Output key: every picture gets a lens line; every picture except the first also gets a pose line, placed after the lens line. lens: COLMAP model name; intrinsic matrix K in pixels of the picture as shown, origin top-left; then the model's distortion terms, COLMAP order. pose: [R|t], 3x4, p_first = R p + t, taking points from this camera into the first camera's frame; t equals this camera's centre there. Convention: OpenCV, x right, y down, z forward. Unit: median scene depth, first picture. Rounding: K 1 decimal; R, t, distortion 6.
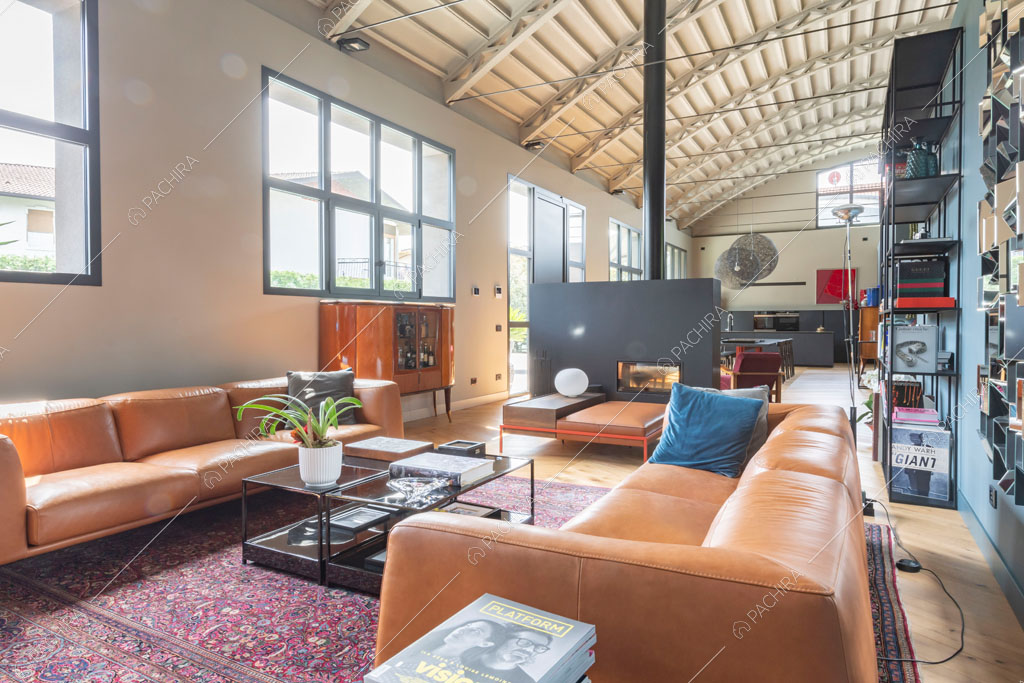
lens RADIAL K [[628.0, 0, 505.3], [0, 628.0, 337.3], [0, 0, 1]] dist [0.020800, -0.003699]
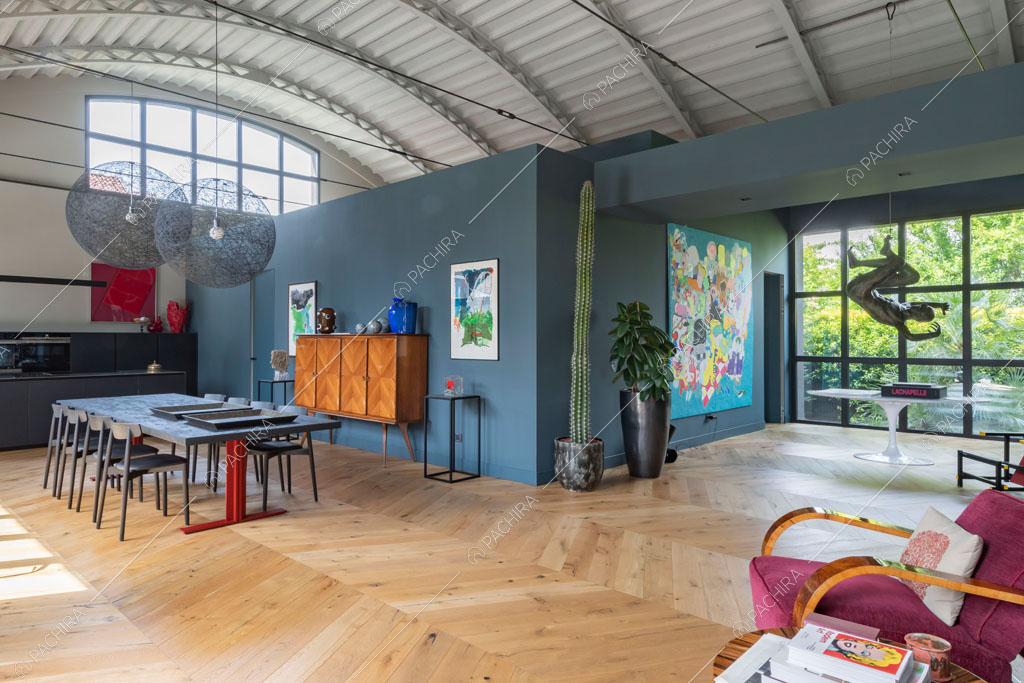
lens RADIAL K [[636.4, 0, 509.1], [0, 636.4, 337.8], [0, 0, 1]] dist [0.022634, -0.005730]
pose [[0.250402, 0.001706, 0.968140, 0.045904], [0.024053, 0.999679, -0.007983, -0.058512], [-0.967843, 0.025286, 0.250281, 1.176660]]
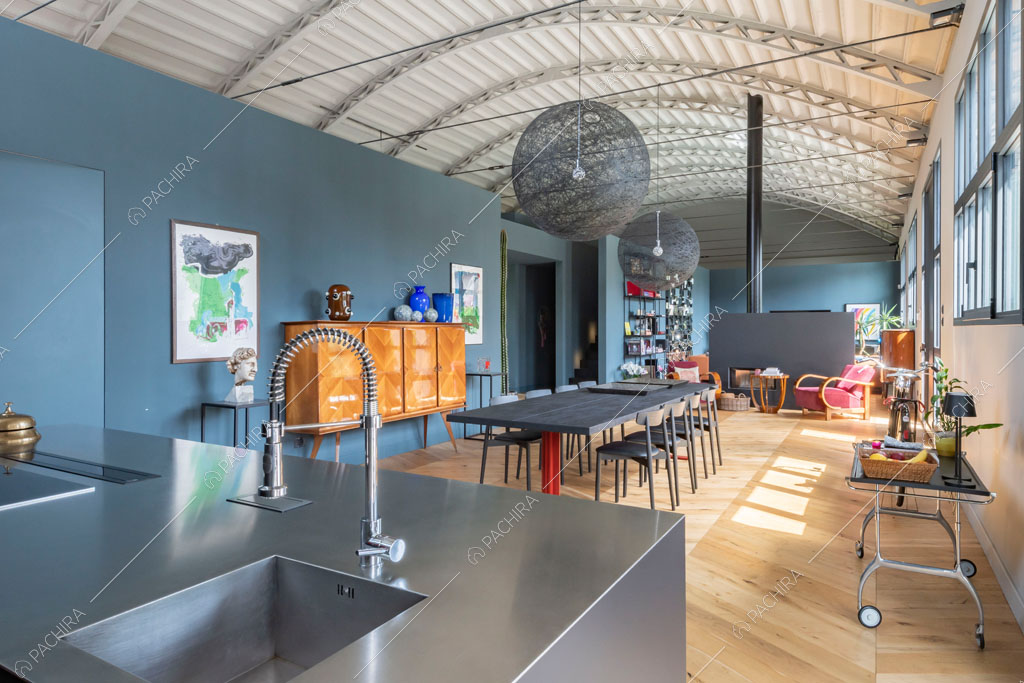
lens RADIAL K [[629.0, 0, 504.7], [0, 629.0, 346.6], [0, 0, 1]] dist [0.022307, -0.002709]
pose [[-0.999536, -0.001976, 0.030410, 0.789135], [-0.000350, 0.998575, 0.053368, -0.090736], [-0.030473, 0.053332, -0.998112, 2.522879]]
